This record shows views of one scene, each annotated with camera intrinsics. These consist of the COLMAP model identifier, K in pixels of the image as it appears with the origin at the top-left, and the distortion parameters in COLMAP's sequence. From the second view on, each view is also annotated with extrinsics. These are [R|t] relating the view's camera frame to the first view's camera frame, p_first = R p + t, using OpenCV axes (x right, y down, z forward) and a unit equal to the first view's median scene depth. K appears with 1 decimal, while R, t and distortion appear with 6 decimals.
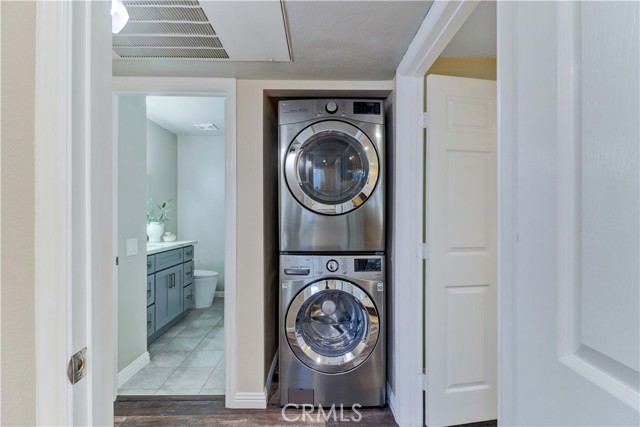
lens RADIAL K [[303.1, 0, 322.0], [0, 303.1, 215.8], [0, 0, 1]] dist [0.000185, -0.000984]
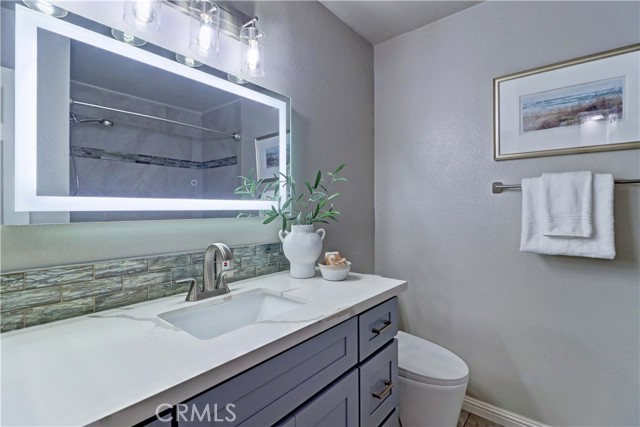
lens RADIAL K [[303.1, 0, 322.0], [0, 303.1, 215.8], [0, 0, 1]] dist [0.000185, -0.000984]
pose [[0.759565, 0.007507, -0.650388, -0.278528], [0.005156, 0.999832, 0.017562, 0.002527], [0.650411, -0.016693, 0.759399, 0.713659]]
